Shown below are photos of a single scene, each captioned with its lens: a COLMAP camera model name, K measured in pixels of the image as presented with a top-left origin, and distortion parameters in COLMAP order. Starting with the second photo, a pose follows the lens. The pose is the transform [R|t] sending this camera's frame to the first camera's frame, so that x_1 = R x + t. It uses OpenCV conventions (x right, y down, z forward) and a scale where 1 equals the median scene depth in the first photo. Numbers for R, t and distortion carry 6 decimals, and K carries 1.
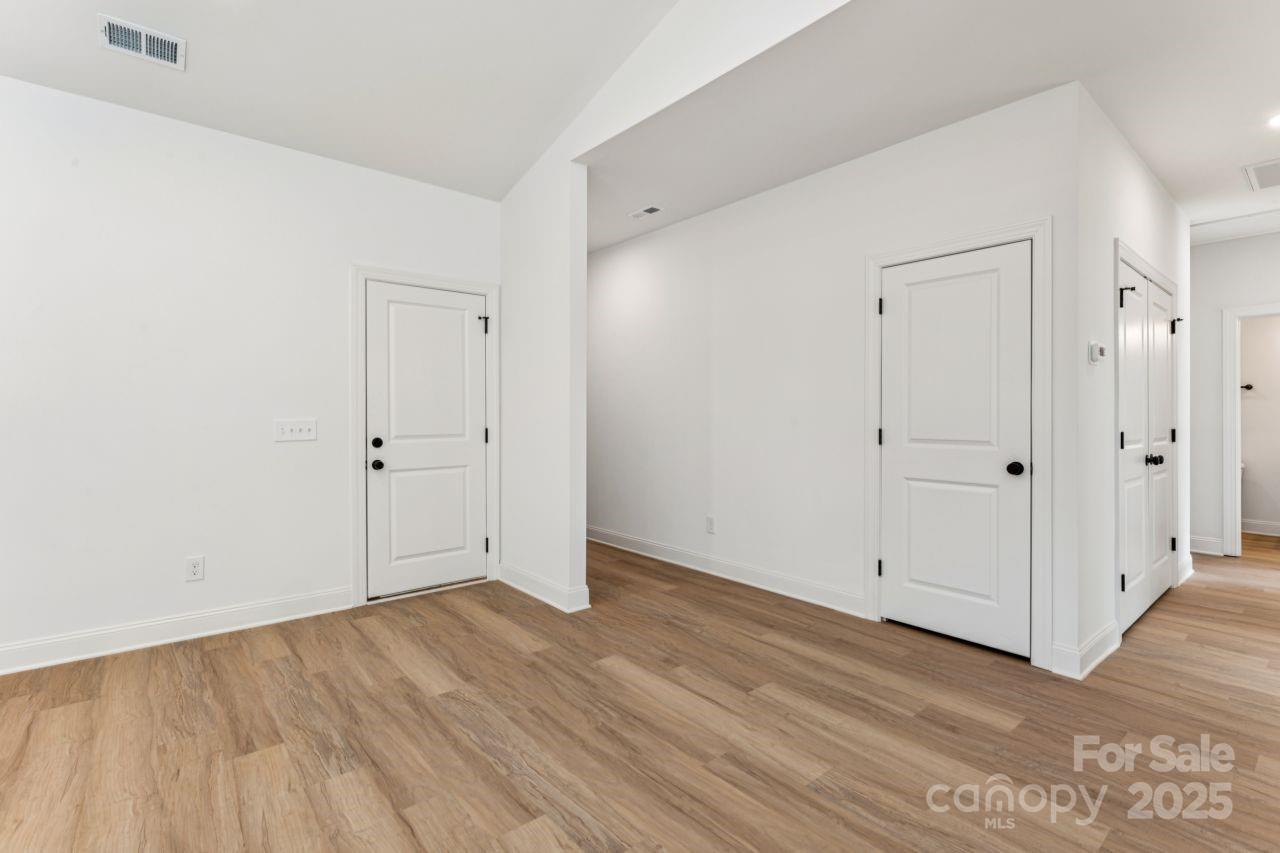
lens RADIAL K [[584.0, 0, 640.8], [0, 584.0, 419.3], [0, 0, 1]] dist [-0.001027, 0.000291]
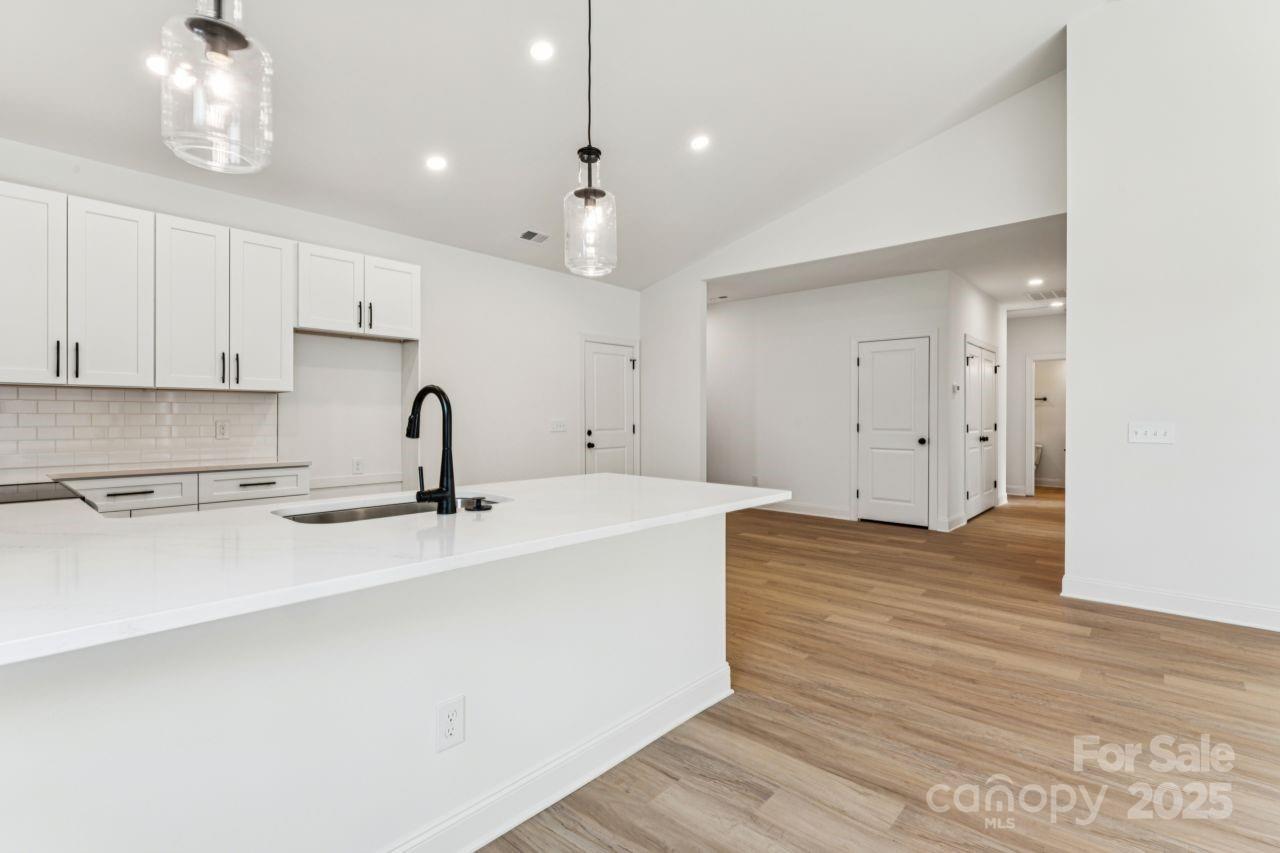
lens RADIAL K [[587.7, 0, 635.7], [0, 587.7, 427.7], [0, 0, 1]] dist [-0.001855, -0.000176]
pose [[0.989730, -0.004740, 0.142869, -0.599241], [0.003012, 0.999920, 0.012307, 0.002841], [-0.142916, -0.011750, 0.989665, -0.835697]]
